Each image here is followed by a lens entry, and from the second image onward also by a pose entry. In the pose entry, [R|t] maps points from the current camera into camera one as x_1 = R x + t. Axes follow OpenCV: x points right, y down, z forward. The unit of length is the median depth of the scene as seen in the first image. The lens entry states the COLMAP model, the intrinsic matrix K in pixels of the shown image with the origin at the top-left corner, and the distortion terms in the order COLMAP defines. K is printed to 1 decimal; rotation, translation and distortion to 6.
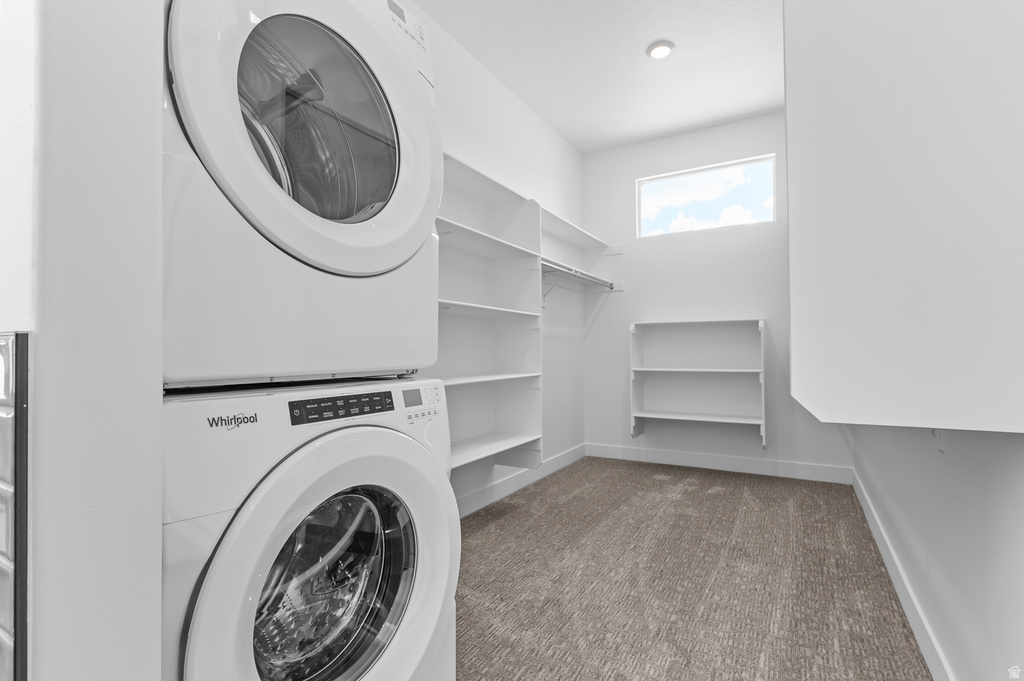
lens RADIAL K [[488.2, 0, 508.5], [0, 488.2, 344.8], [0, 0, 1]] dist [-0.000375, -0.000506]
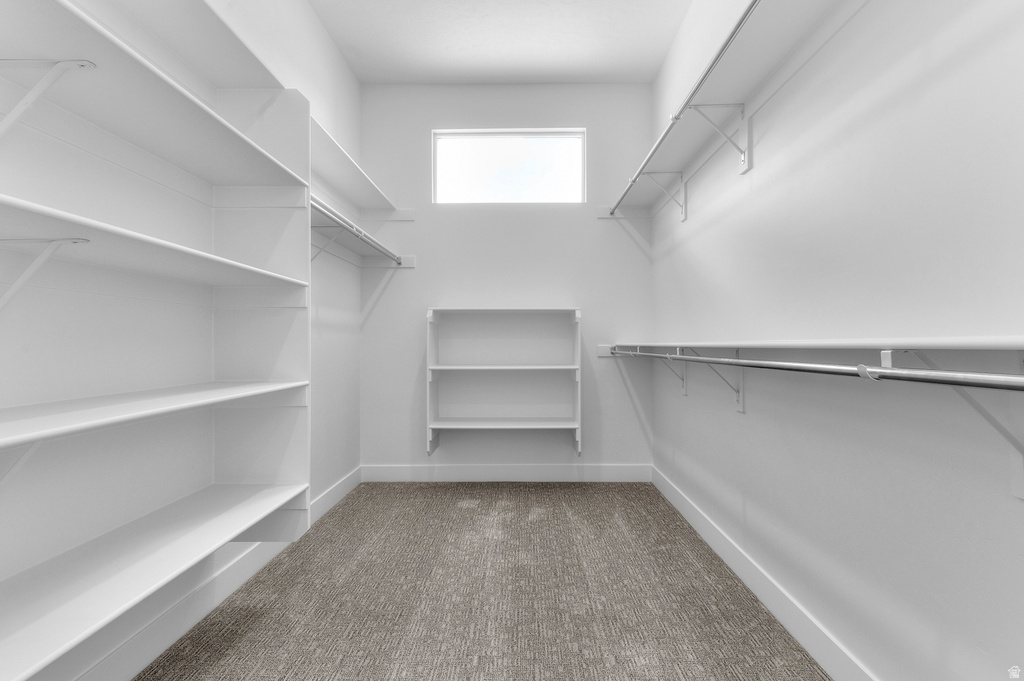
lens RADIAL K [[457.3, 0, 508.9], [0, 457.3, 341.4], [0, 0, 1]] dist [0.007556, 0.000047]
pose [[0.865528, 0.005628, 0.500829, -0.002368], [-0.008334, 0.999960, 0.003166, 0.004933], [-0.500791, -0.006914, 0.865540, 0.351433]]
